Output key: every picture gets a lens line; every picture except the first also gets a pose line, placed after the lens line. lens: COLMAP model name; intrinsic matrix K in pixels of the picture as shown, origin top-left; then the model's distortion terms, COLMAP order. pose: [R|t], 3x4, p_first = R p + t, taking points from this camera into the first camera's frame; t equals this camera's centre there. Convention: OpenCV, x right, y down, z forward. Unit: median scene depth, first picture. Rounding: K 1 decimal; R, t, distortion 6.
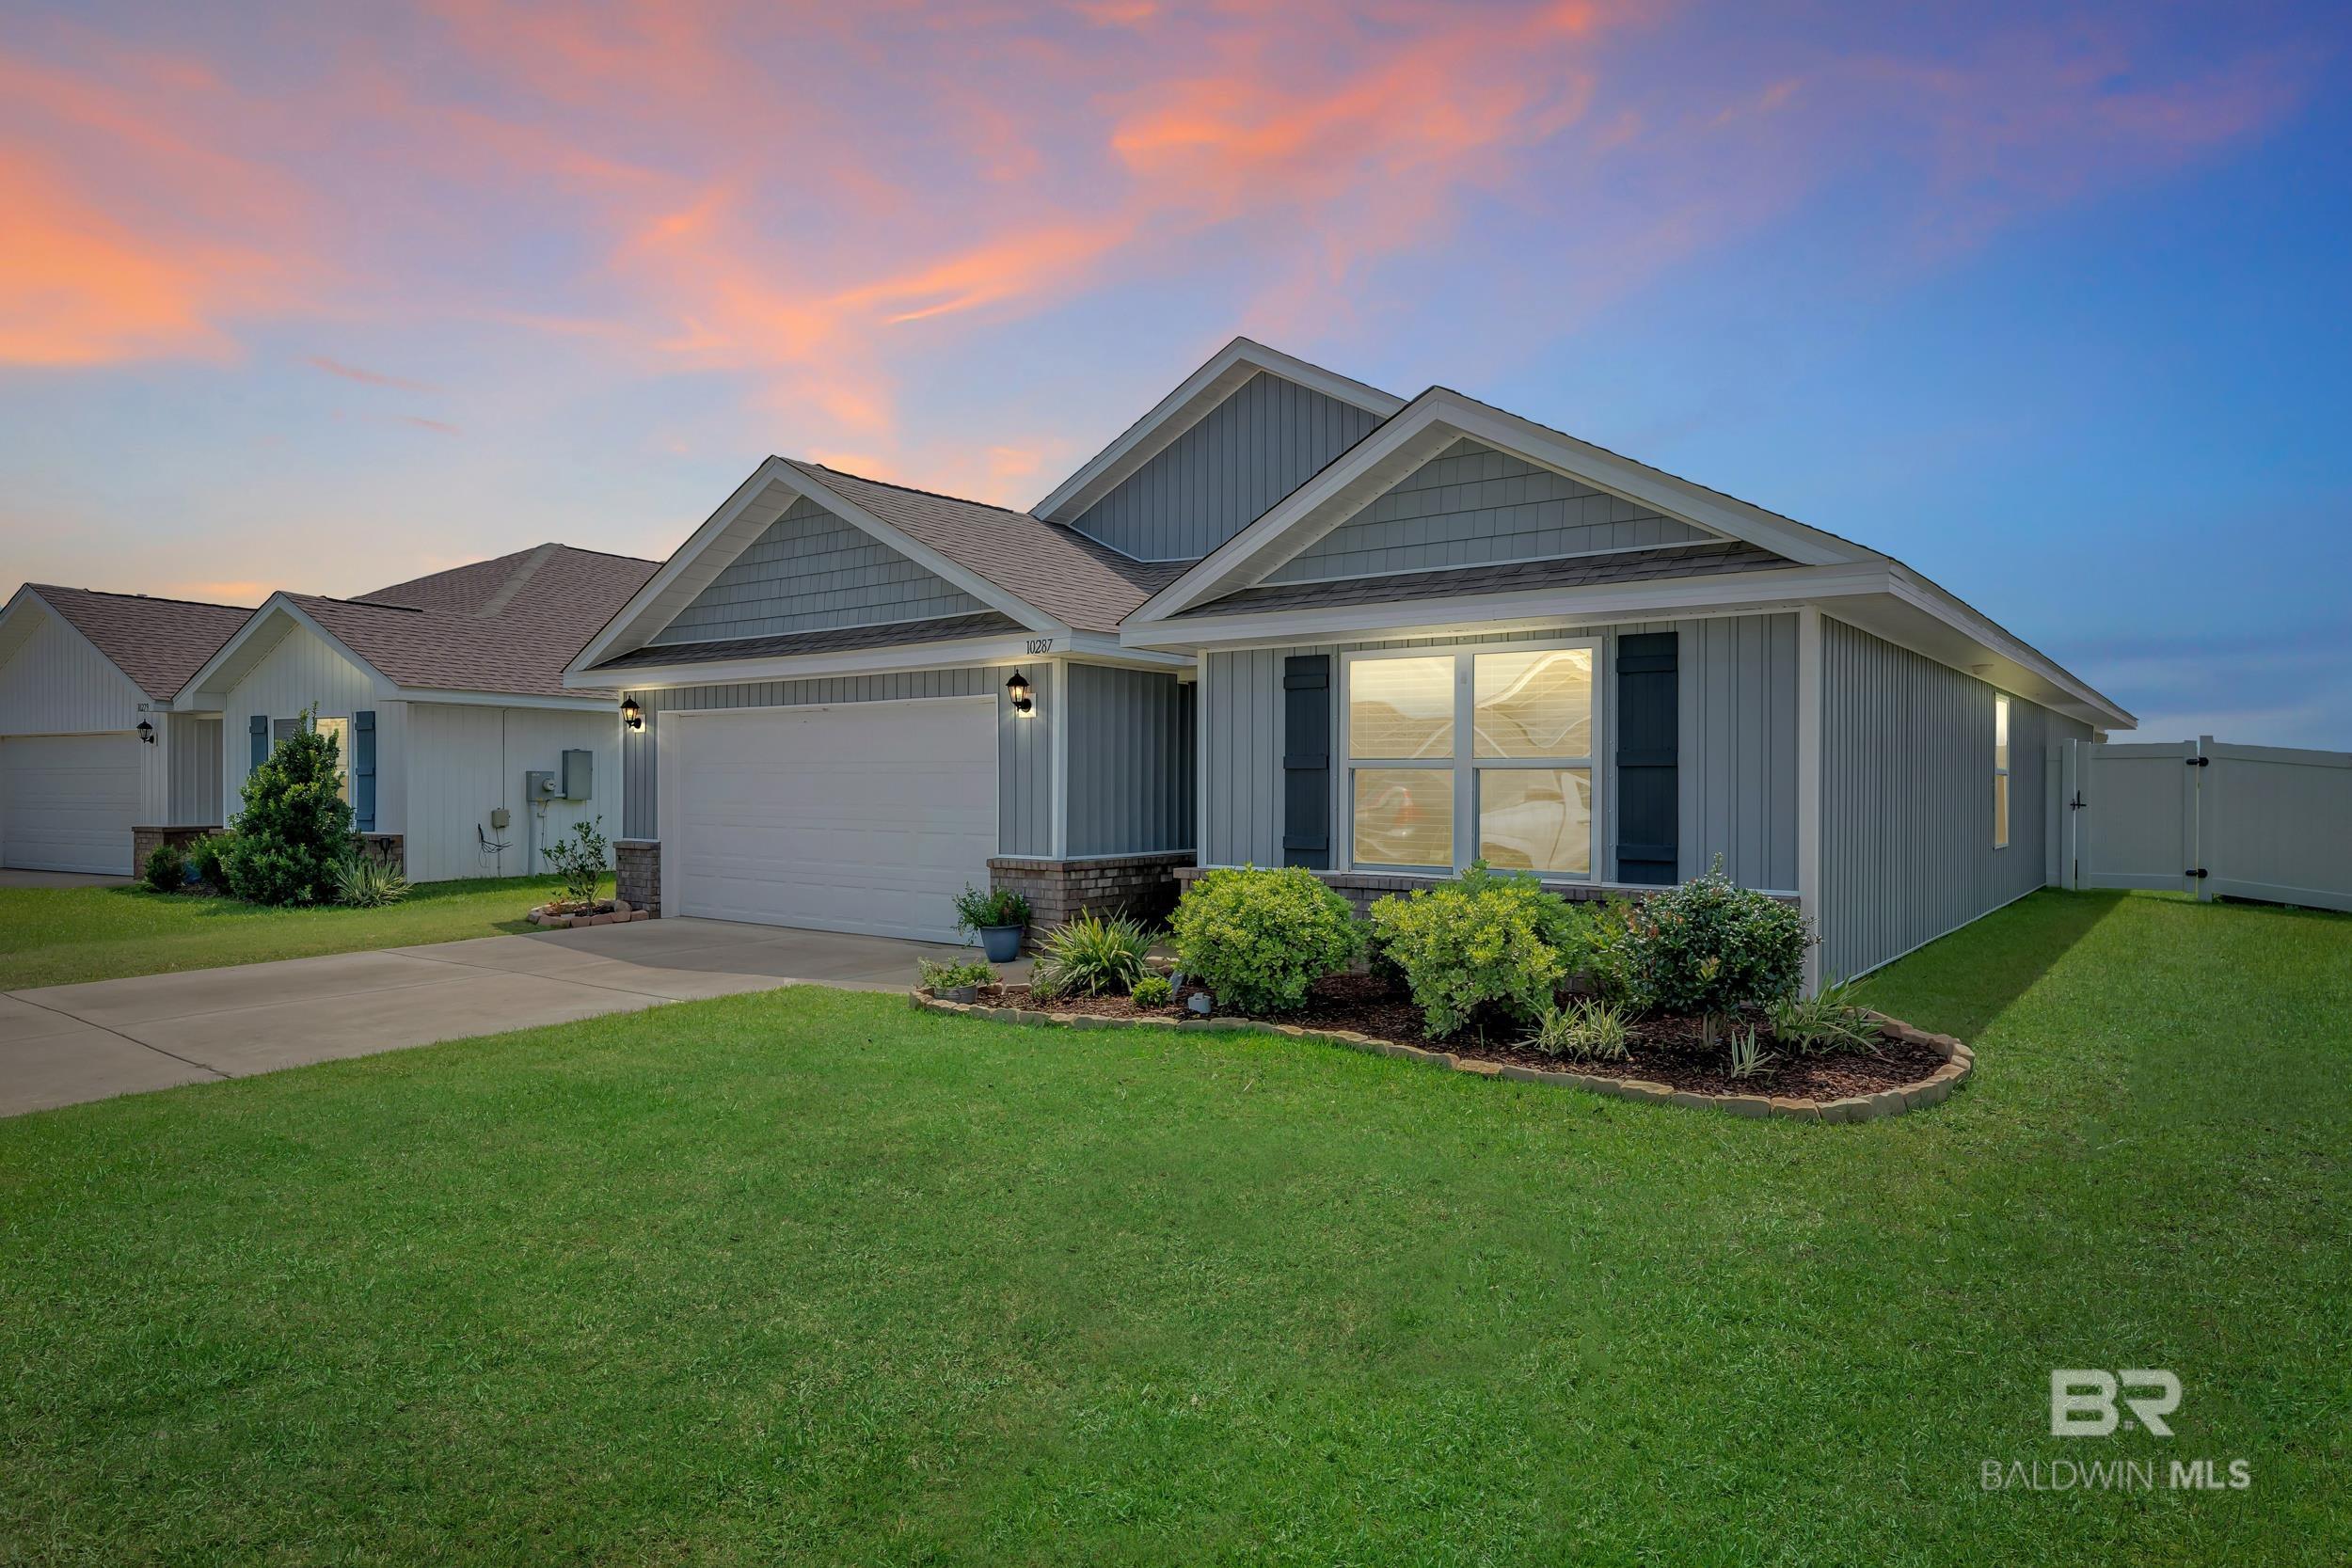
lens RADIAL K [[1156.1, 0, 1176.0], [0, 1156.1, 784.0], [0, 0, 1]] dist [0.001408, 0.000084]
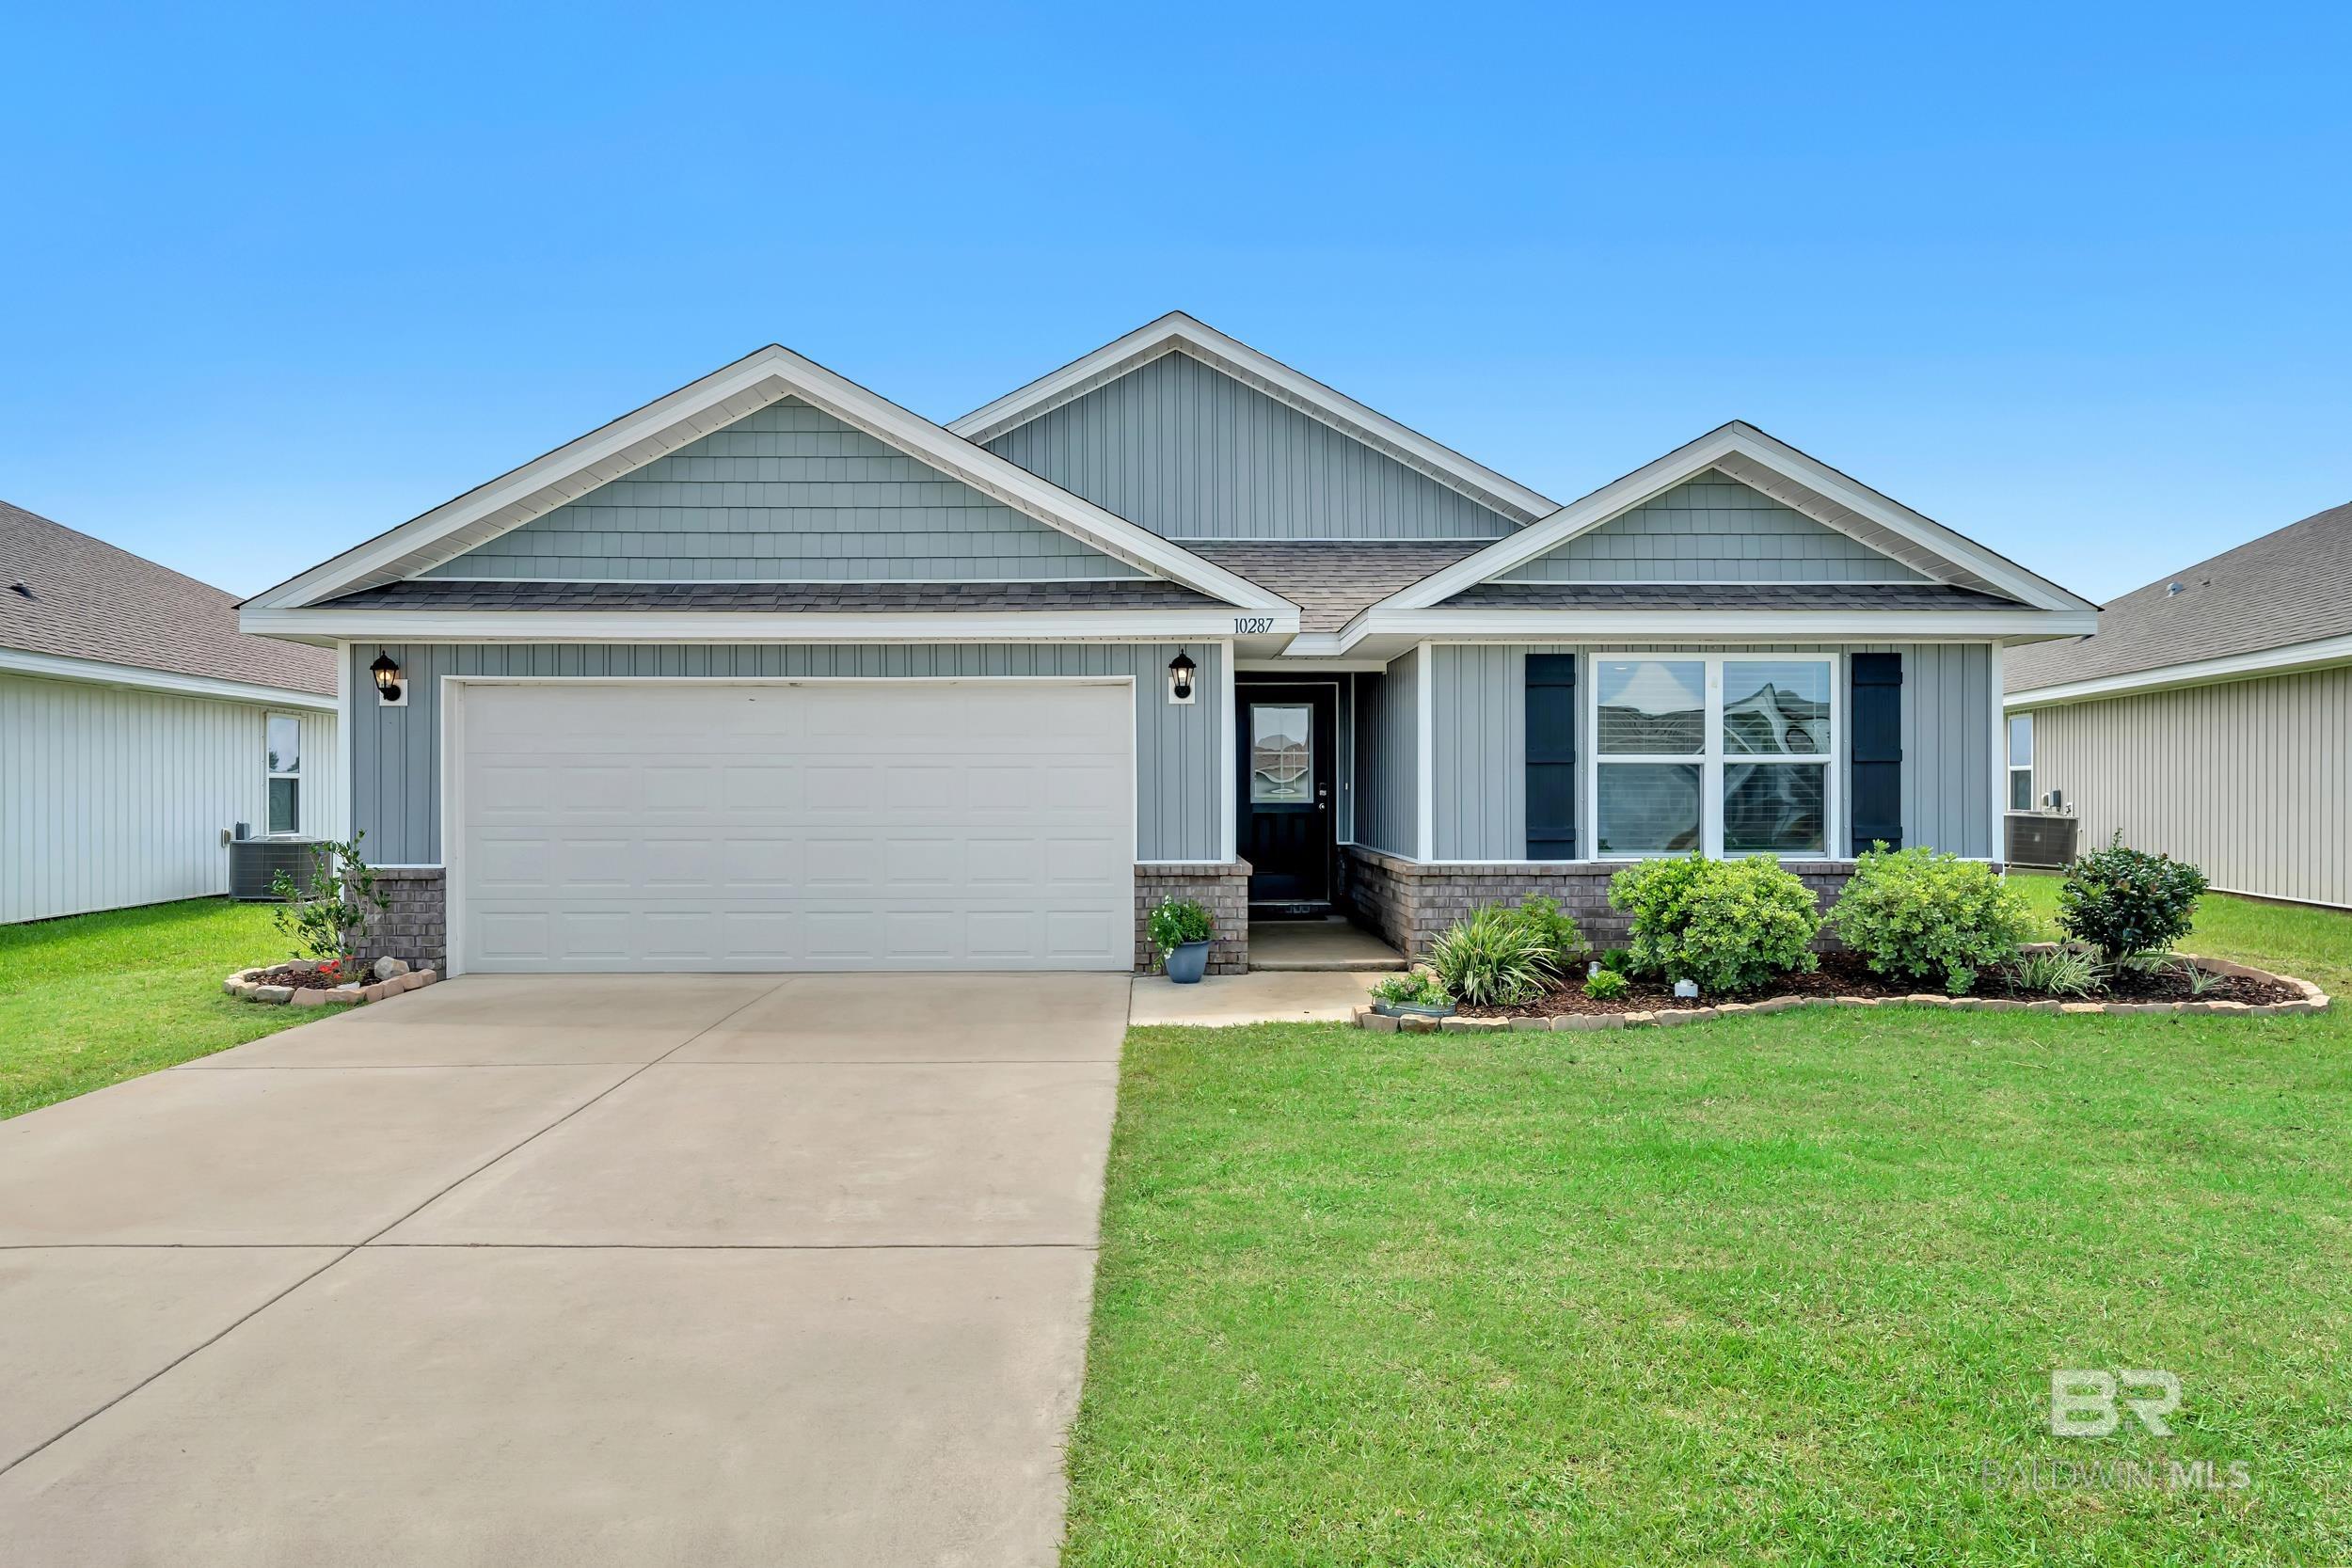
lens RADIAL K [[1050.4, 0, 1134.7], [0, 1050.4, 790.4], [0, 0, 1]] dist [-0.001017, 0.000067]
pose [[0.835302, -0.007873, 0.549735, -0.703760], [0.005028, 0.999965, 0.006681, 0.003430], [-0.549768, -0.002817, 0.835313, 0.407505]]
